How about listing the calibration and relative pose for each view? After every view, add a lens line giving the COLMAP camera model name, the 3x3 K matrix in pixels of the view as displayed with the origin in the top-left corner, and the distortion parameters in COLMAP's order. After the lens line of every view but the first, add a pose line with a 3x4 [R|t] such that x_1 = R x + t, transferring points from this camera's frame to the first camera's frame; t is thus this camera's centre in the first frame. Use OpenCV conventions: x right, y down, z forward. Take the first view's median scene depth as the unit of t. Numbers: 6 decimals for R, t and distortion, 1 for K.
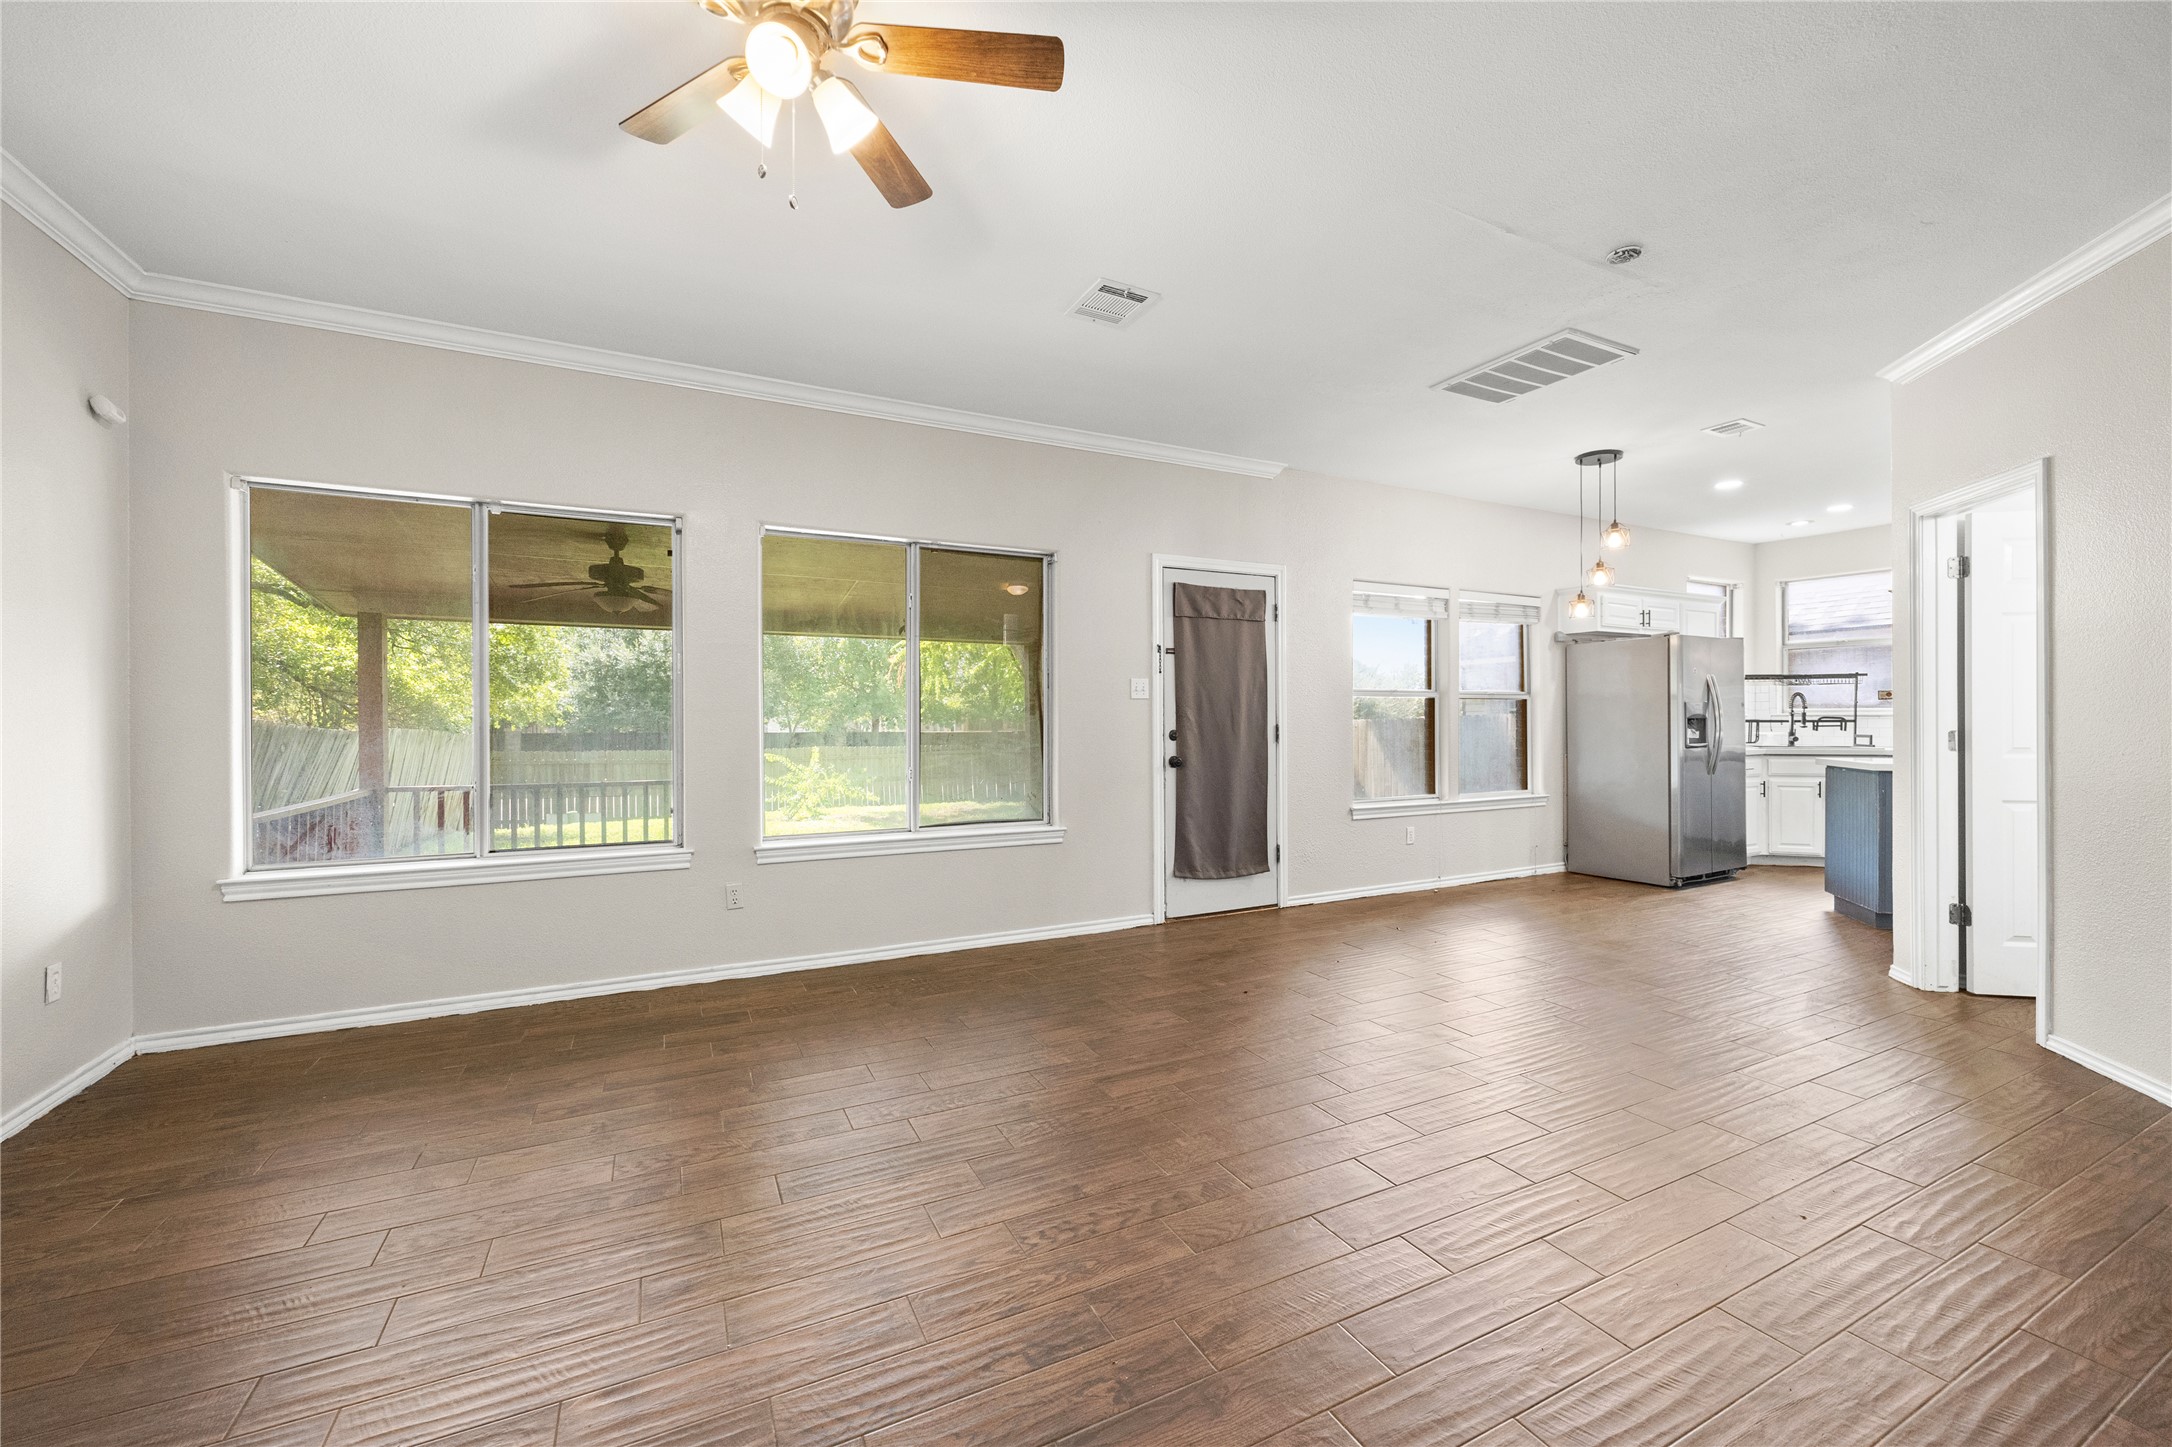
lens RADIAL K [[858.9, 0, 1079.6], [0, 858.9, 717.4], [0, 0, 1]] dist [0.003391, 0.000125]
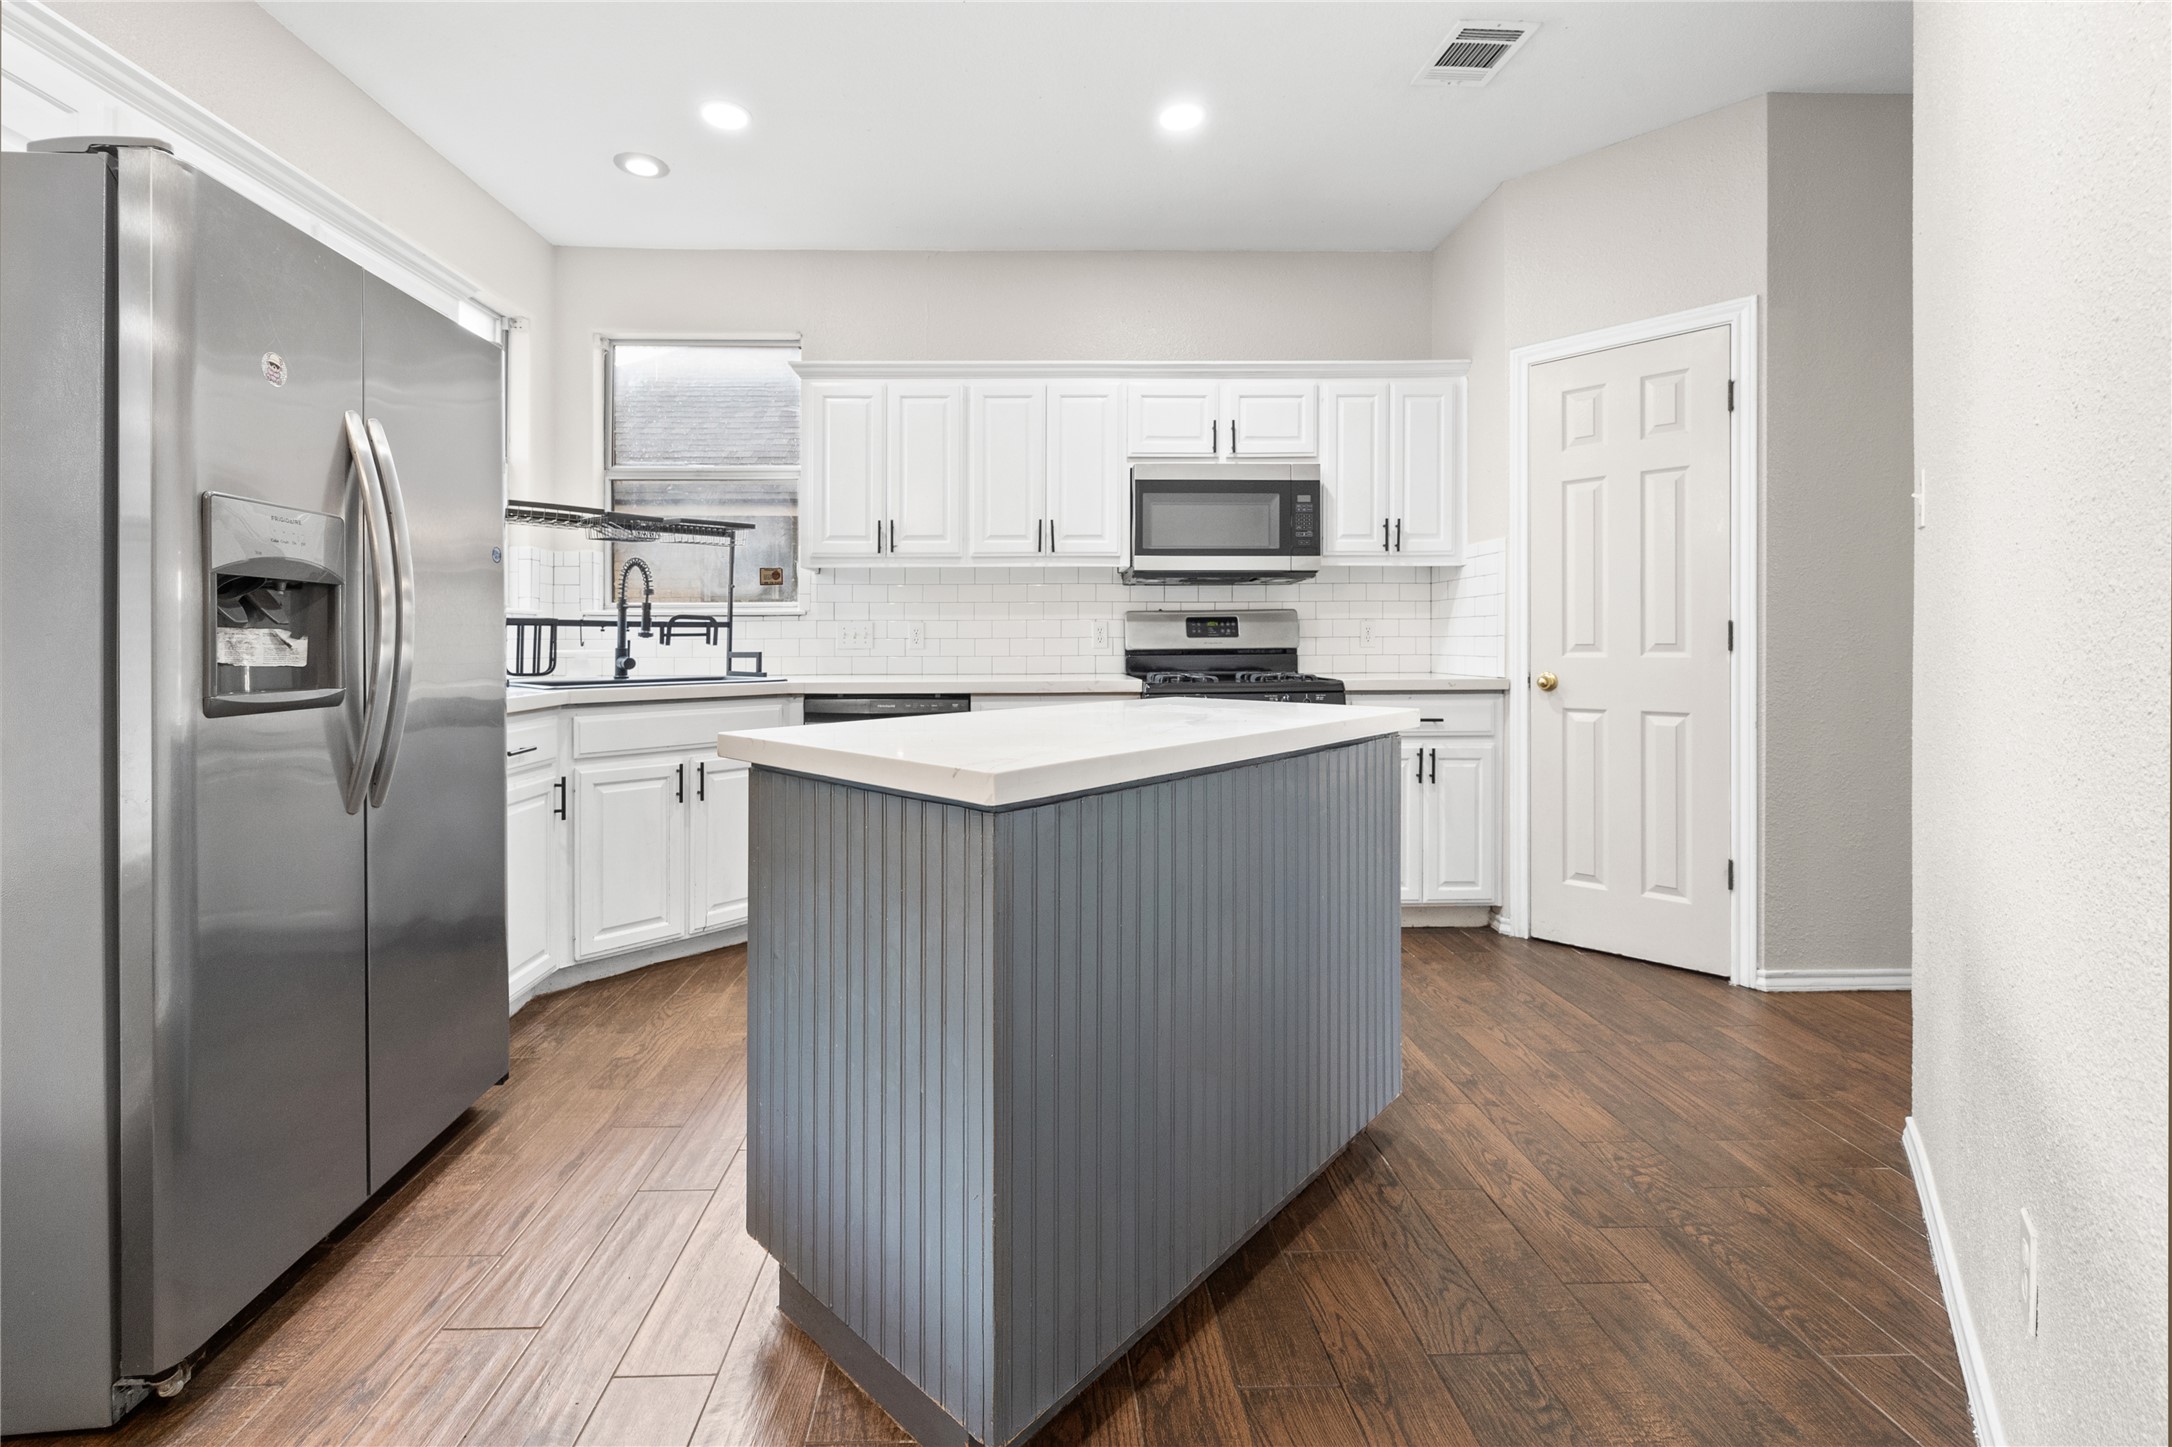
lens RADIAL K [[858.9, 0, 1029.8], [0, 858.9, 636.7], [0, 0, 1]] dist [0.003391, 0.000125]
pose [[0.422729, 0.008915, 0.906212, 0.522035], [0.002393, 0.999937, -0.010953, 0.016855], [-0.906253, 0.006798, 0.422681, 0.631240]]
